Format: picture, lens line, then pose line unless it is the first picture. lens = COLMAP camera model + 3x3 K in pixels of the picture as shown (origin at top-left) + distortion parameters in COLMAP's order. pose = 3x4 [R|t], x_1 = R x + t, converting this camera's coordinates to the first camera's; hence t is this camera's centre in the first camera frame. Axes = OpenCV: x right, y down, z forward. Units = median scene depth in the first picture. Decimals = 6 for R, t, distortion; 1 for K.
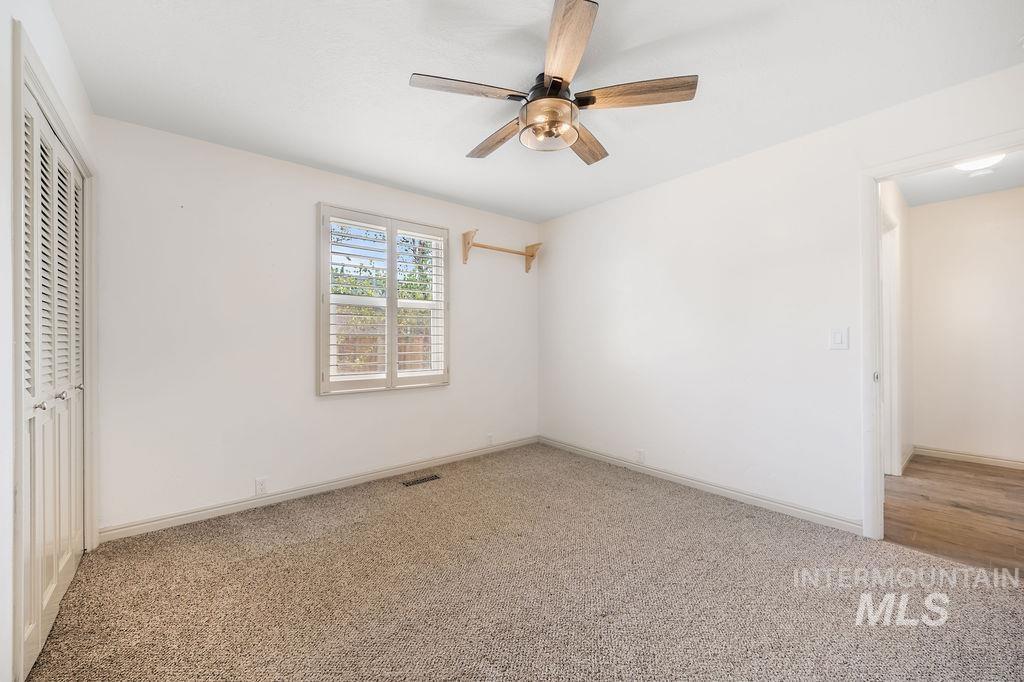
lens RADIAL K [[391.4, 0, 512.0], [0, 391.4, 341.0], [0, 0, 1]] dist [-0.000395, -0.000040]
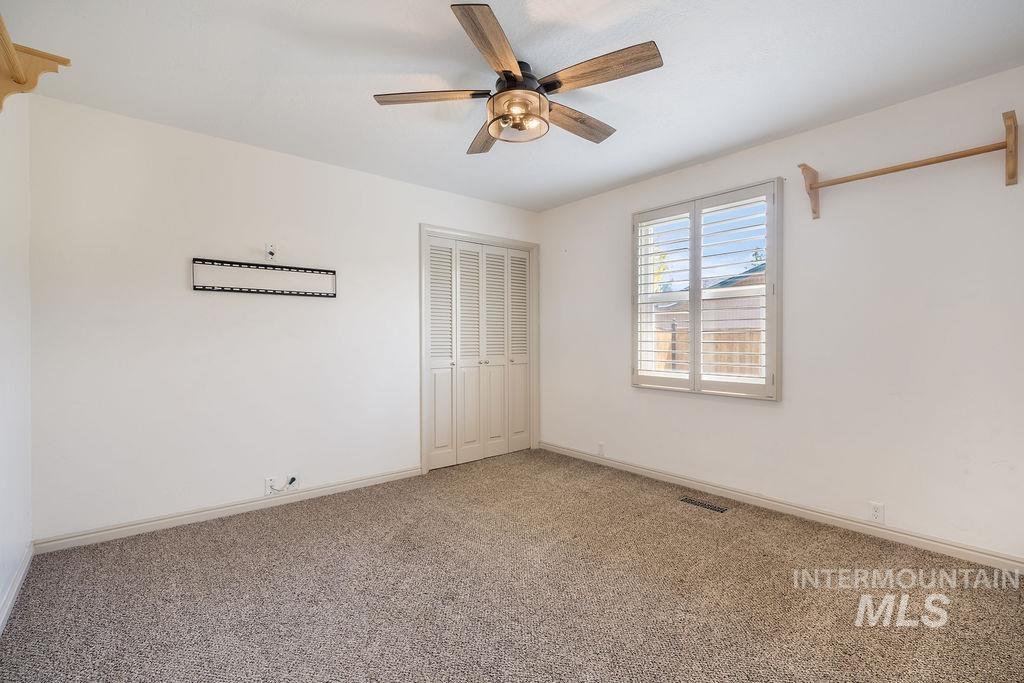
lens RADIAL K [[455.6, 0, 512.0], [0, 455.6, 341.5], [0, 0, 1]] dist [0.000796, -0.000057]
pose [[0.015485, 0.013602, -0.999788, 0.746881], [-0.001497, 0.999907, 0.013581, -0.005808], [0.999879, 0.001286, 0.015504, 0.585726]]
